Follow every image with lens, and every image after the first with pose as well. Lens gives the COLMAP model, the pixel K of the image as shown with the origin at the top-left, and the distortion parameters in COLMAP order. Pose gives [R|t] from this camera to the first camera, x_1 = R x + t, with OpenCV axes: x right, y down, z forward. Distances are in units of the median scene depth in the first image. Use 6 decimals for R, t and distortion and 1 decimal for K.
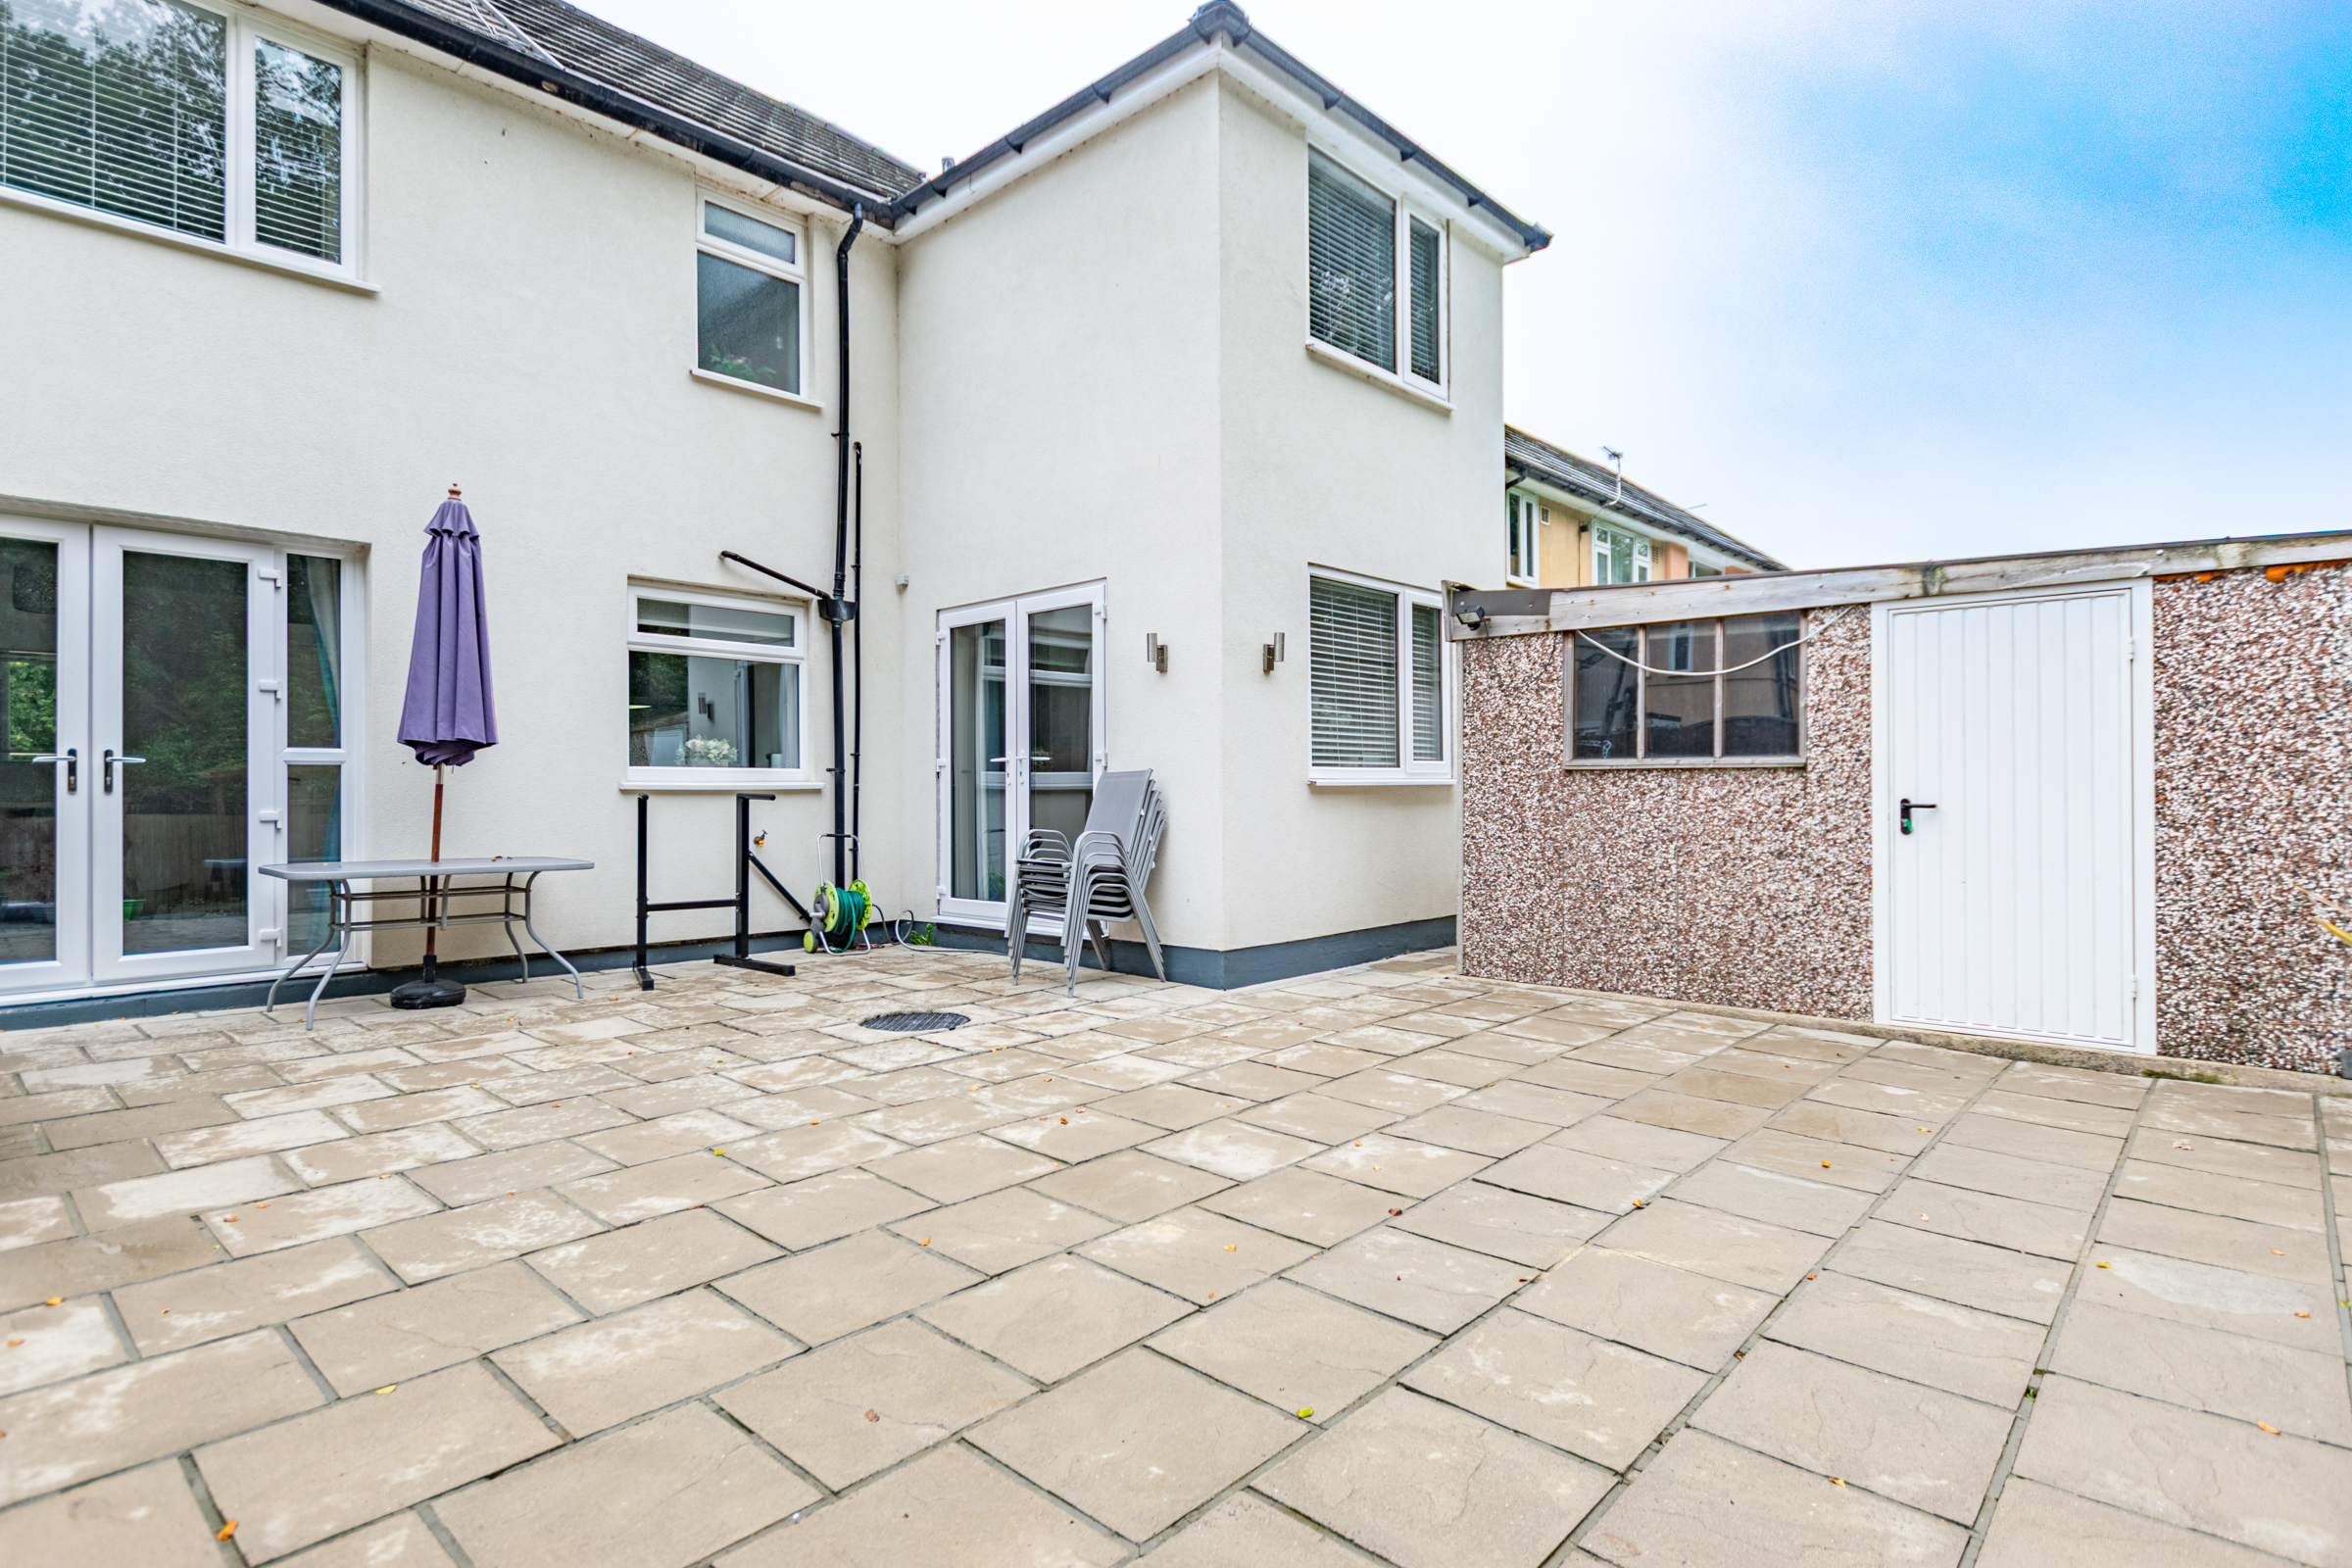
lens RADIAL K [[1234.8, 0, 1178.8], [0, 1234.8, 782.1], [0, 0, 1]] dist [0.003507, -0.002464]
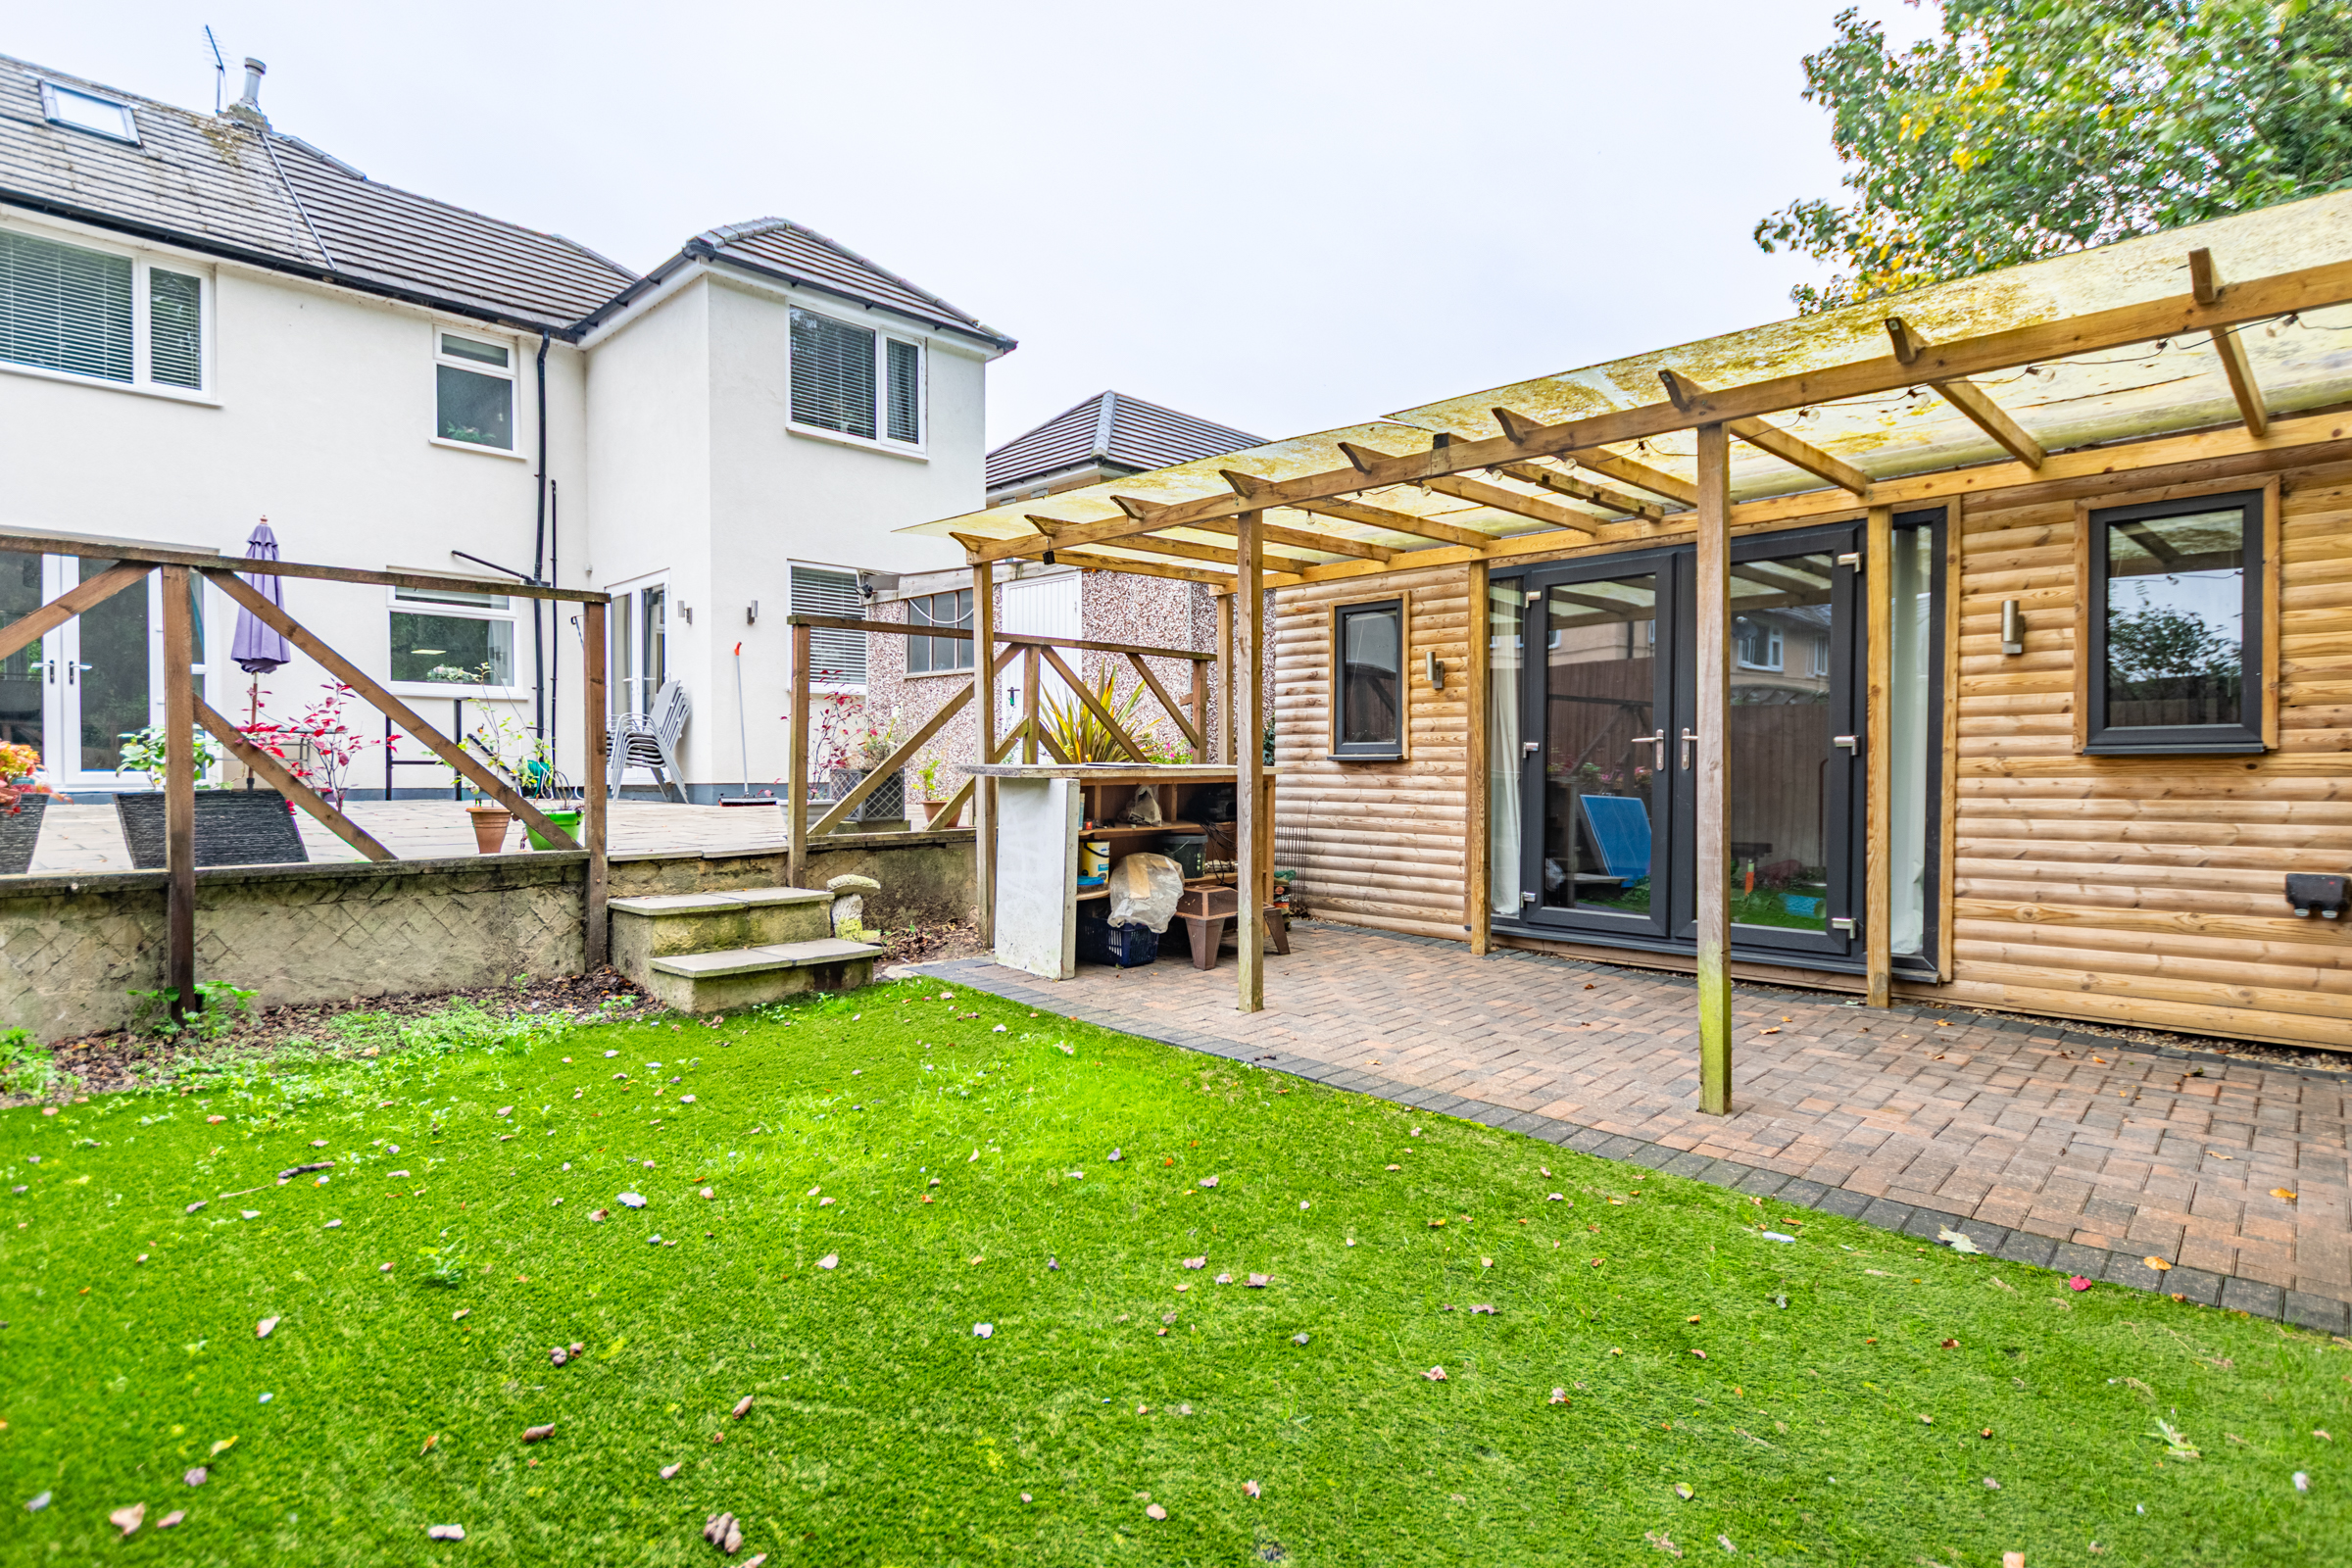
lens RADIAL K [[1234.8, 0, 1169.1], [0, 1234.8, 783.0], [0, 0, 1]] dist [0.003507, -0.002464]
pose [[0.999956, 0.002124, -0.009163, 0.754897], [-0.001977, 0.999870, 0.016004, 0.116325], [0.009196, -0.015986, 0.999830, -0.796713]]
